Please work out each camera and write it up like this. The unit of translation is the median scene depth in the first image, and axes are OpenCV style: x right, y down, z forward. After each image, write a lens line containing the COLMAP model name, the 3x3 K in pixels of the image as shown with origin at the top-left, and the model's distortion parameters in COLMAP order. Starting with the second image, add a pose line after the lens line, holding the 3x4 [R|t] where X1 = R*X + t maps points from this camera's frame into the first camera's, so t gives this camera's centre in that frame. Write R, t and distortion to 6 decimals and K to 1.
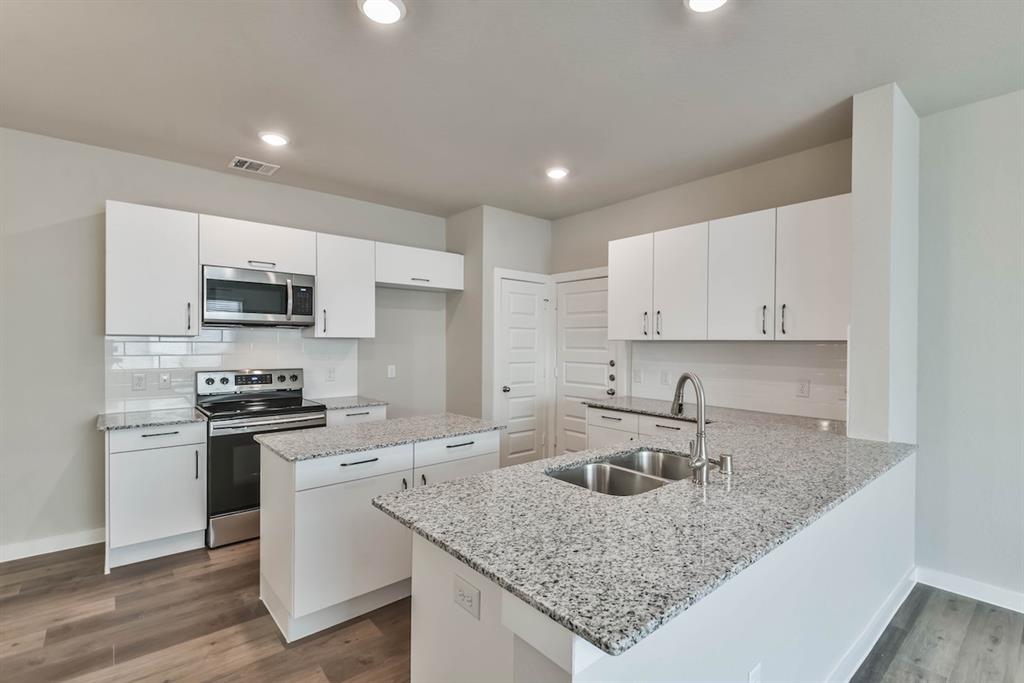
lens RADIAL K [[469.6, 0, 512.0], [0, 469.6, 341.5], [0, 0, 1]] dist [0.057484, -0.039889]
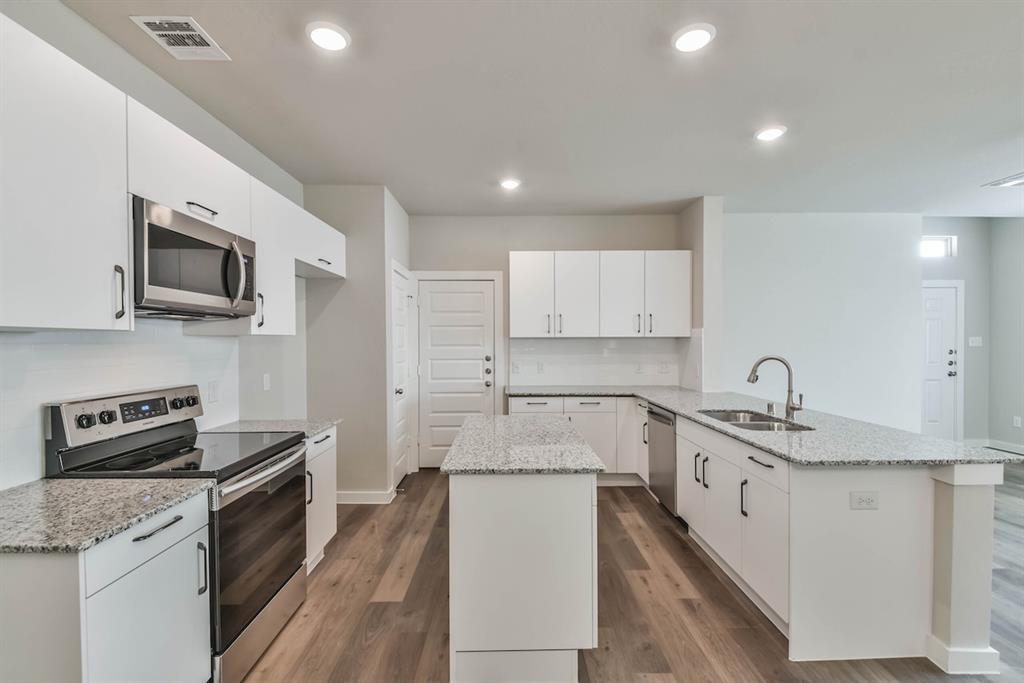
lens RADIAL K [[449.8, 0, 512.9], [0, 449.8, 343.4], [0, 0, 1]] dist [0.042589, -0.032980]
pose [[0.636197, -0.013484, 0.771409, -0.681233], [0.007489, 0.999908, 0.011302, -0.001103], [-0.771491, -0.001413, 0.636239, 0.325837]]
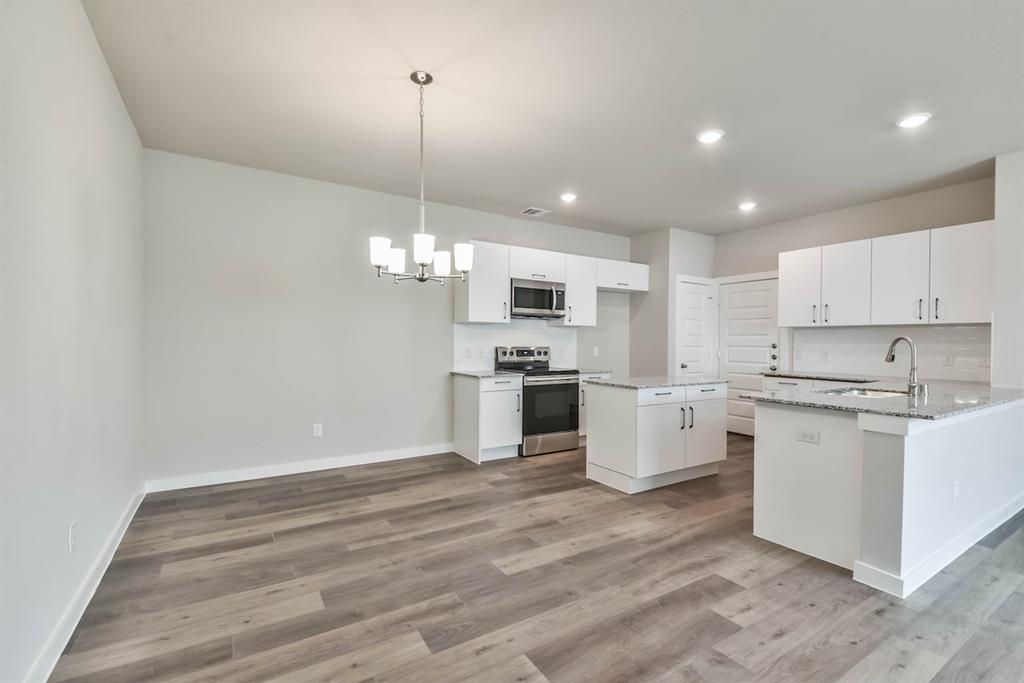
lens RADIAL K [[449.8, 0, 512.9], [0, 449.8, 343.4], [0, 0, 1]] dist [0.042589, -0.032980]
pose [[0.989448, 0.003443, -0.144846, -0.377266], [-0.002980, 0.999990, 0.003412, 0.043719], [0.144856, -0.002944, 0.989448, -0.406988]]
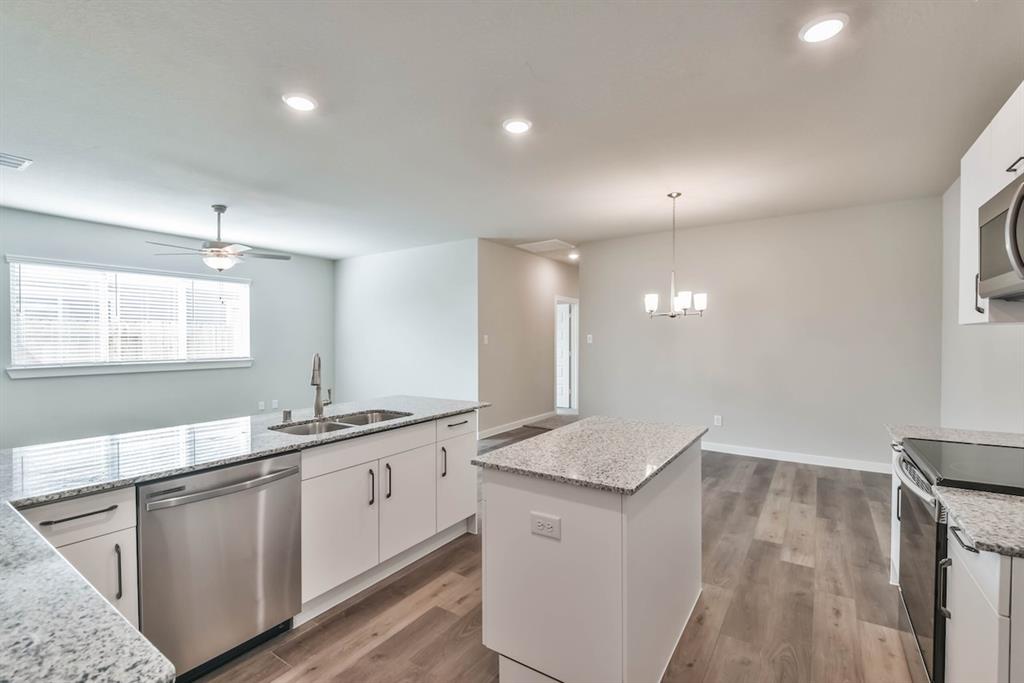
lens RADIAL K [[449.8, 0, 512.9], [0, 449.8, 343.4], [0, 0, 1]] dist [0.042589, -0.032980]
pose [[-0.962175, 0.000282, -0.272431, 0.078581], [-0.001737, 0.999973, 0.007169, 0.010584], [0.272425, 0.007371, -0.962149, 1.231886]]
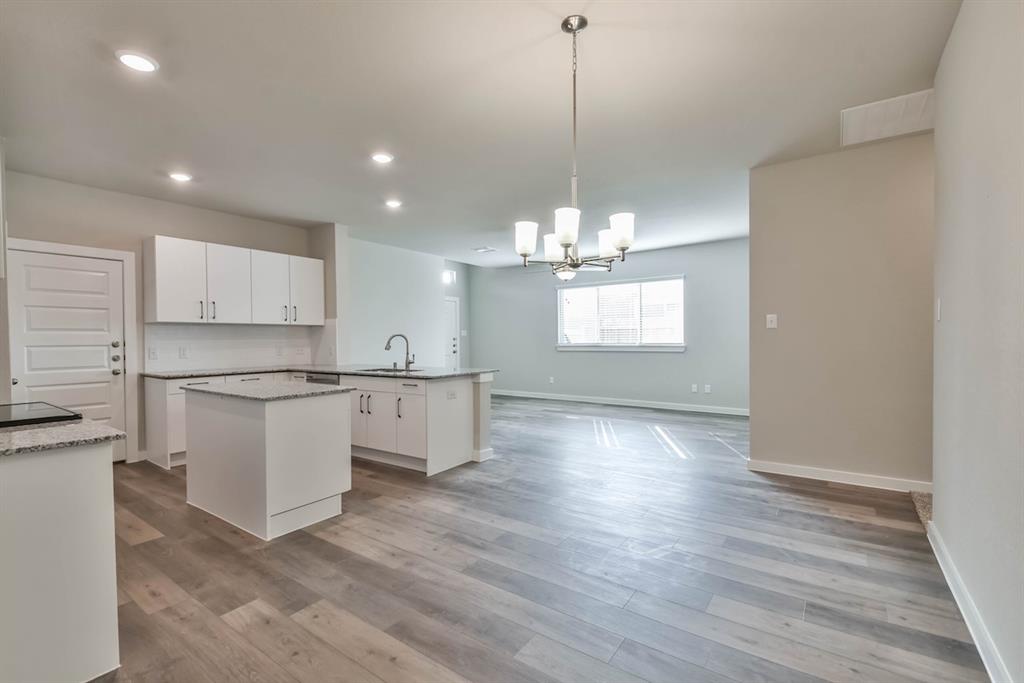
lens RADIAL K [[449.8, 0, 512.9], [0, 449.8, 343.4], [0, 0, 1]] dist [0.042589, -0.032980]
pose [[-0.247945, -0.014293, 0.968669, -1.158968], [0.007517, 0.999833, 0.016677, 0.039923], [-0.968745, 0.011416, -0.247796, 0.476295]]
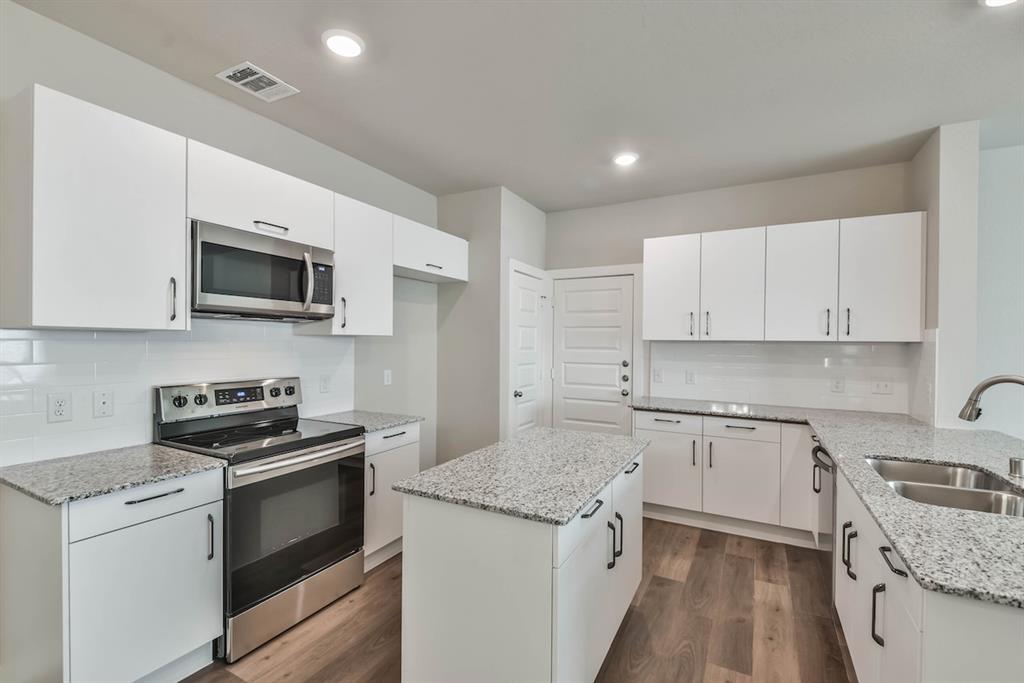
lens RADIAL K [[449.8, 0, 512.9], [0, 449.8, 343.4], [0, 0, 1]] dist [0.042589, -0.032980]
pose [[0.930187, 0.001665, 0.367083, -0.418921], [-0.003561, 0.999984, 0.004489, 0.000384], [-0.367069, -0.005483, 0.930177, 0.248307]]
